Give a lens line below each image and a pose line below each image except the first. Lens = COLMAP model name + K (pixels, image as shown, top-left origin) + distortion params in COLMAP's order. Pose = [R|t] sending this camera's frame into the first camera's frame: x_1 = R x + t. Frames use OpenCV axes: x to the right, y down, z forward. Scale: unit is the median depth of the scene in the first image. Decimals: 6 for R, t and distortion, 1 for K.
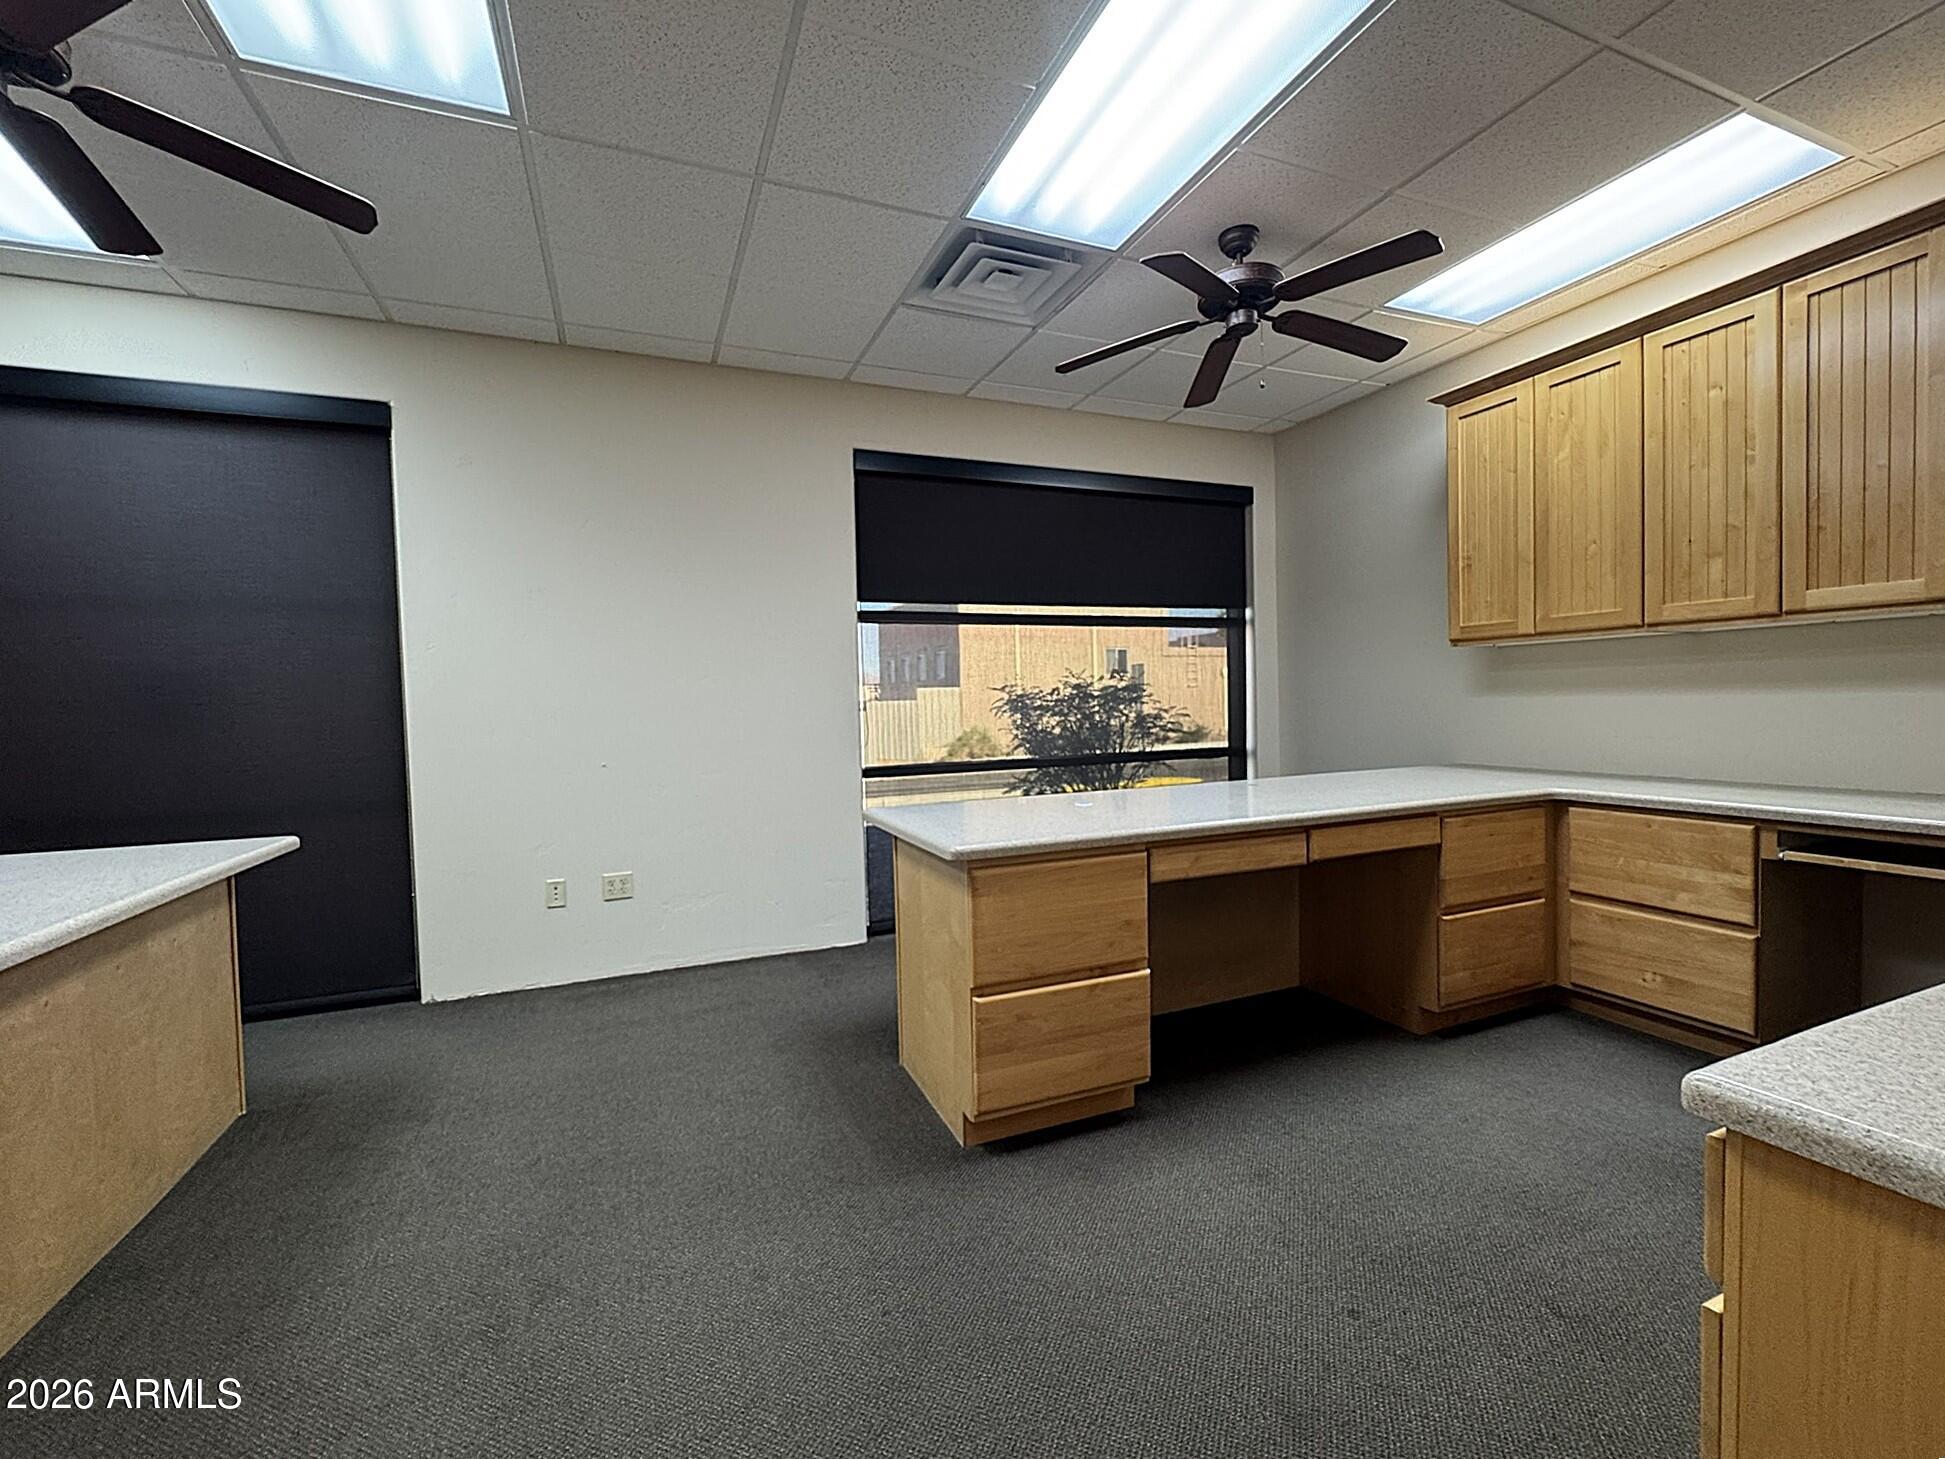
lens RADIAL K [[818.6, 0, 972.5], [0, 818.6, 729.5], [0, 0, 1]] dist [-0.002313, 0.000258]
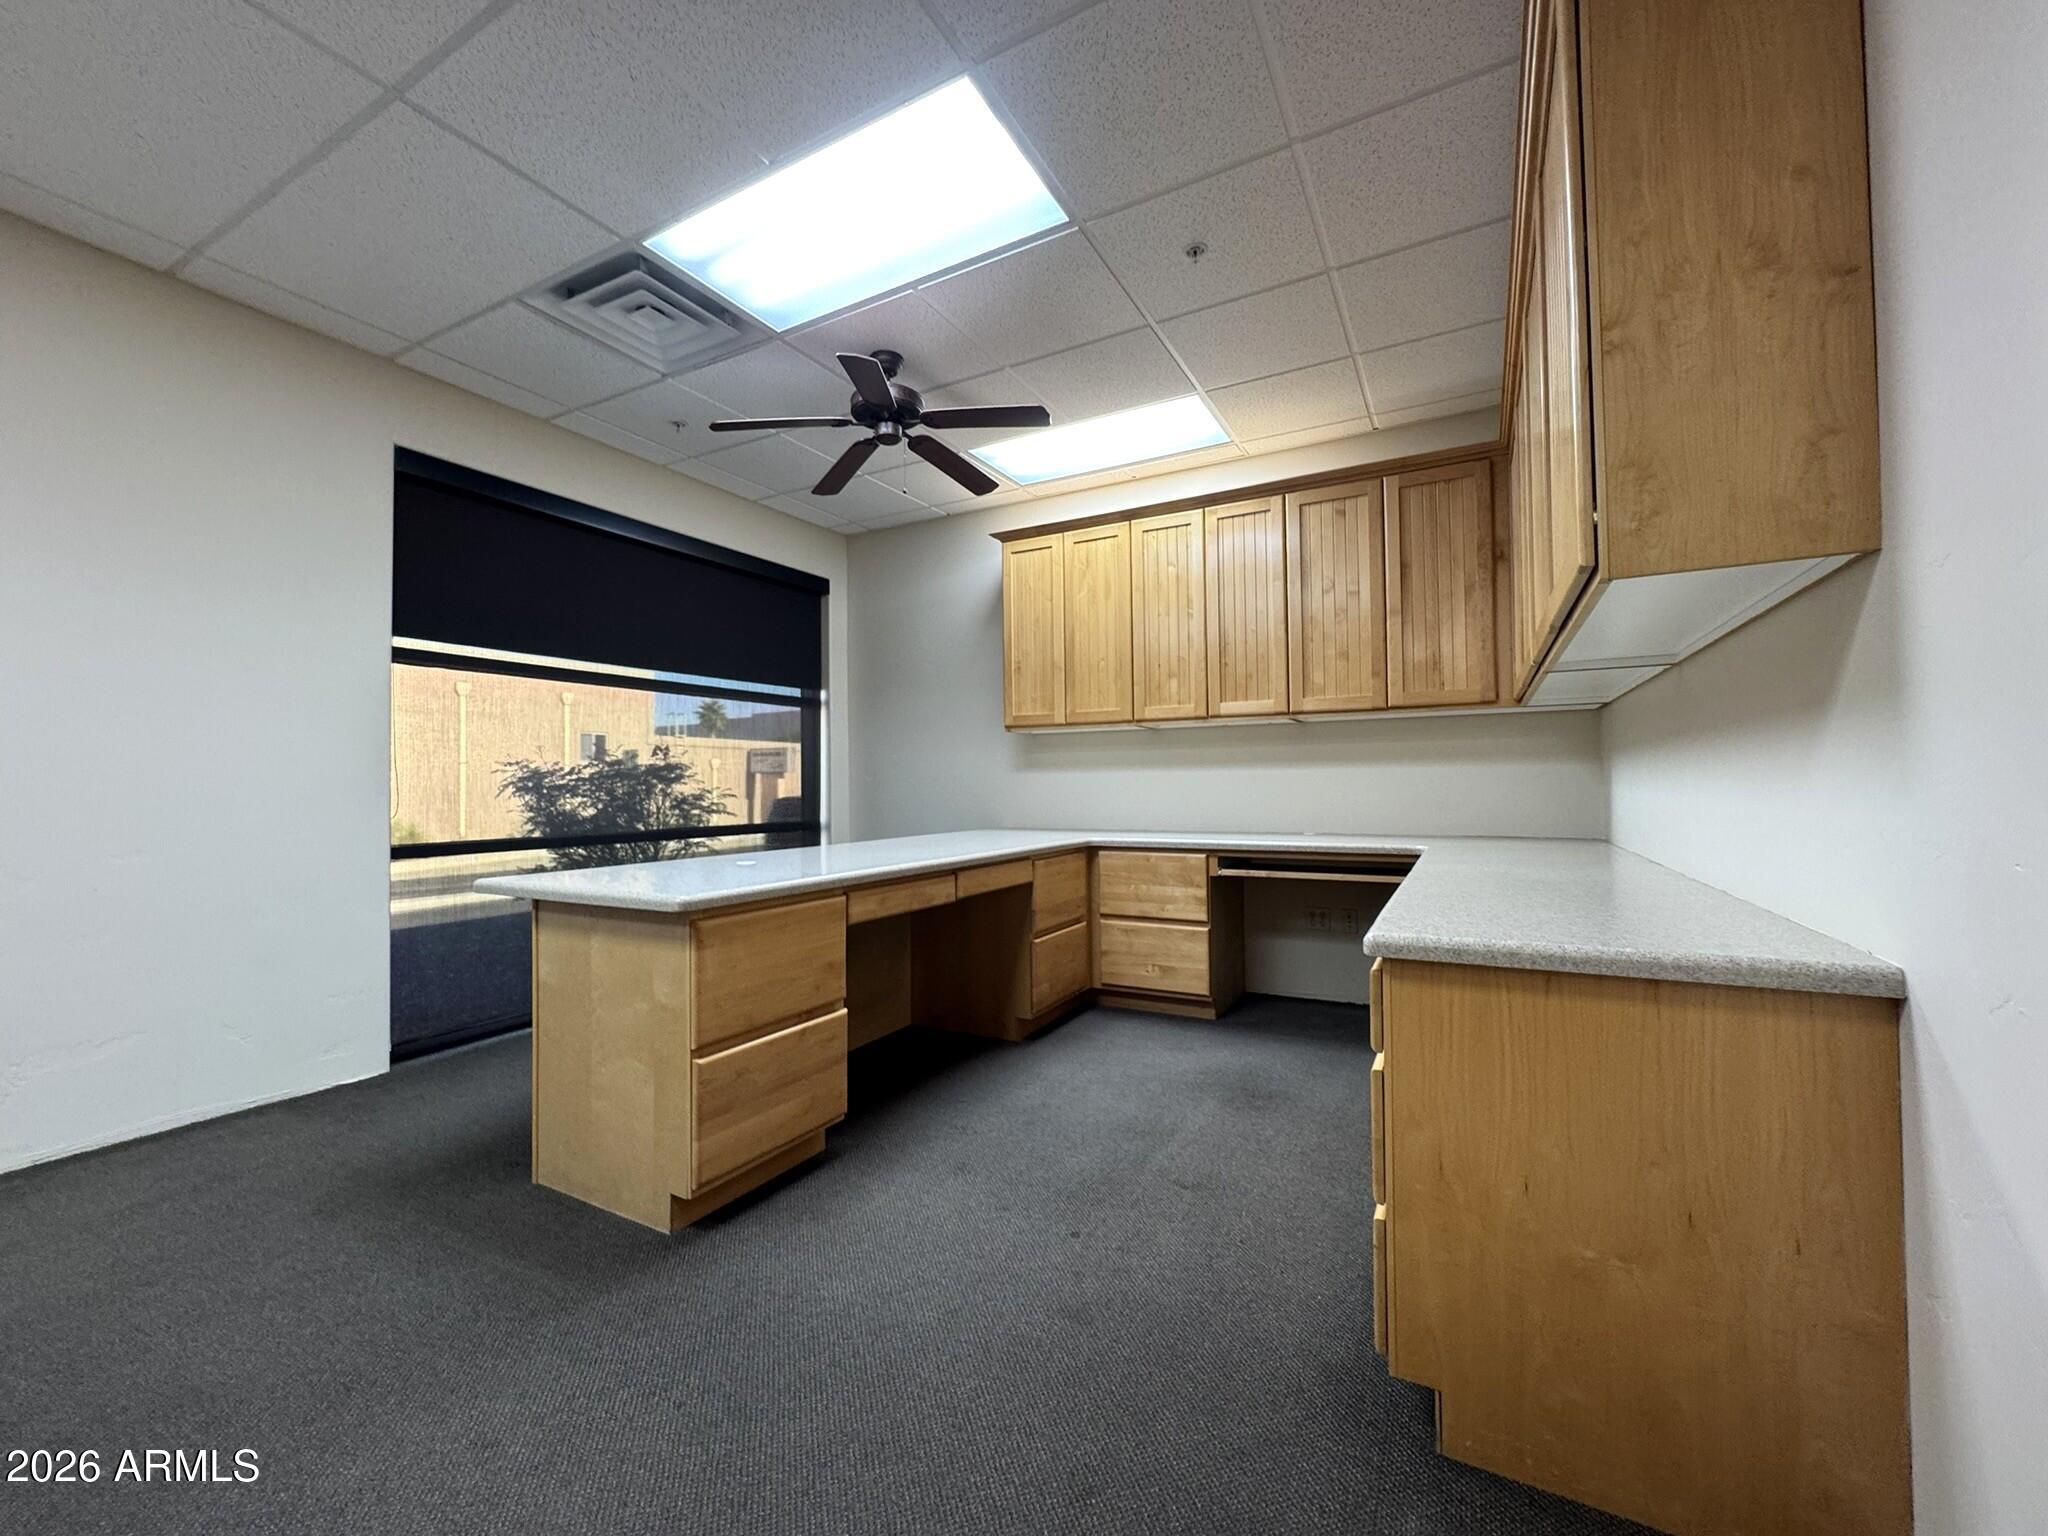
lens RADIAL K [[816.6, 0, 1024.0], [0, 816.6, 768.0], [0, 0, 1]] dist [-0.000525, -0.000124]
pose [[0.785091, 0.030128, 0.618648, -0.218581], [0.011554, 0.997930, -0.063262, 0.044745], [-0.619273, 0.056815, 0.783117, 0.015884]]
